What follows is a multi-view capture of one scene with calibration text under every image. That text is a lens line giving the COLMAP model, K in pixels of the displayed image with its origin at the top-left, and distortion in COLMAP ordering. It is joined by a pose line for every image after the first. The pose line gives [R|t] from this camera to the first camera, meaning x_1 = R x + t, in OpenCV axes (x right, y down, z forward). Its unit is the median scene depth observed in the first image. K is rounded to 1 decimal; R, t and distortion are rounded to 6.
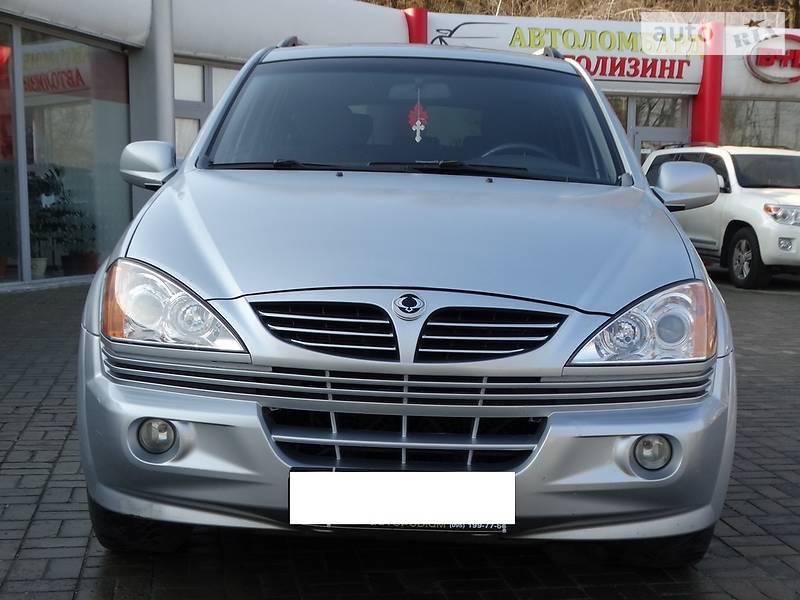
lens RADIAL K [[1264.9, 0, 398.8], [0, 1264.9, 302.8], [0, 0, 1]] dist [-0.102012, 0.000000]
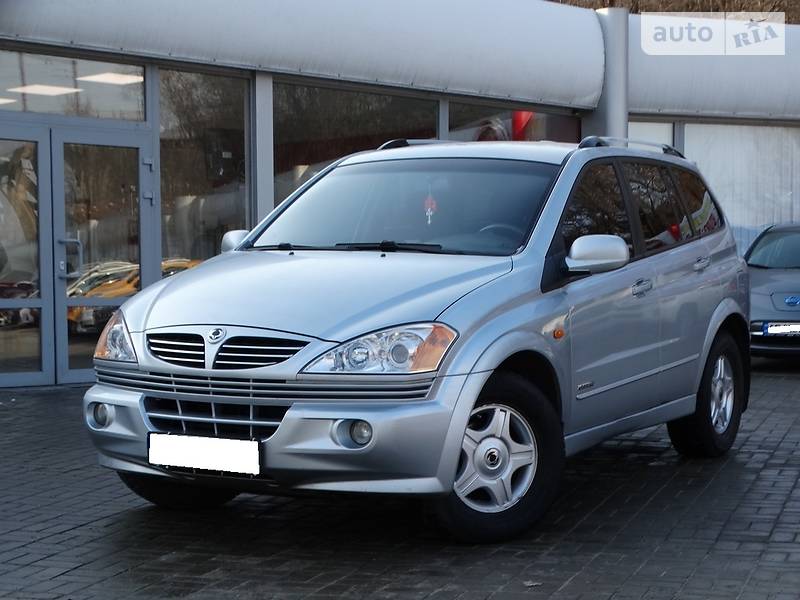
lens RADIAL K [[1630.6, 0, 396.0], [0, 1630.6, 299.4], [0, 0, 1]] dist [0.029433, 0.000000]
pose [[0.883382, -0.009585, -0.468555, 1.186135], [-0.019706, 0.998147, -0.057571, 0.071907], [0.468239, 0.060091, 0.881556, -0.747718]]
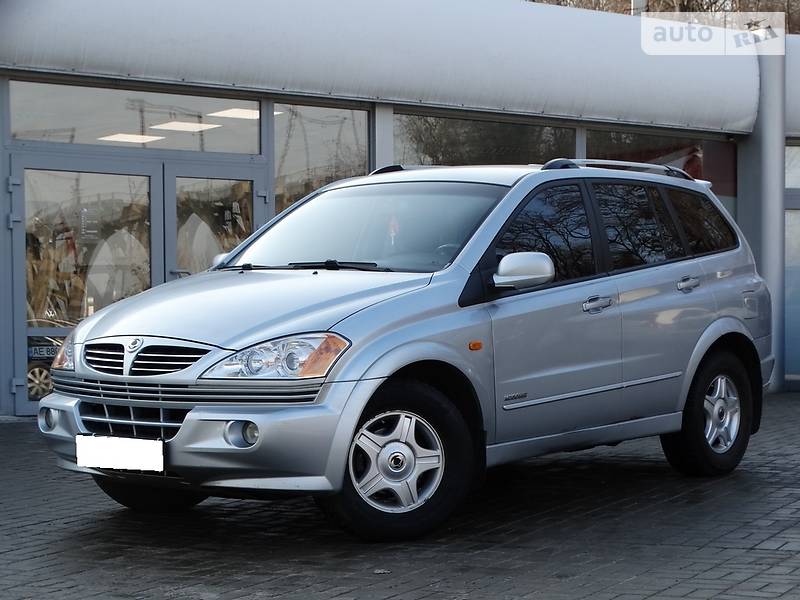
lens RADIAL K [[1735.4, 0, 403.3], [0, 1735.4, 298.7], [0, 0, 1]] dist [0.003423, 0.000000]
pose [[0.793637, -0.026619, -0.607809, 1.782118], [-0.027783, 0.996414, -0.079914, 0.121561], [0.607757, 0.080310, 0.790052, -0.710889]]
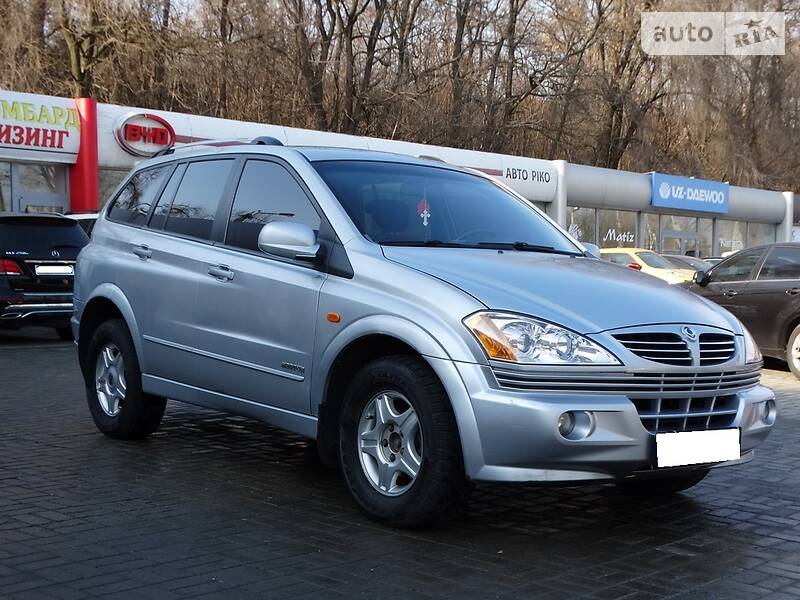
lens RADIAL K [[1264.9, 0, 400.3], [0, 1264.9, 300.8], [0, 0, 1]] dist [-0.102012, 0.000000]
pose [[0.773206, -0.011289, 0.634054, -1.352110], [0.041183, 0.998625, -0.032442, -0.002638], [-0.632816, 0.051196, 0.772608, -0.071047]]
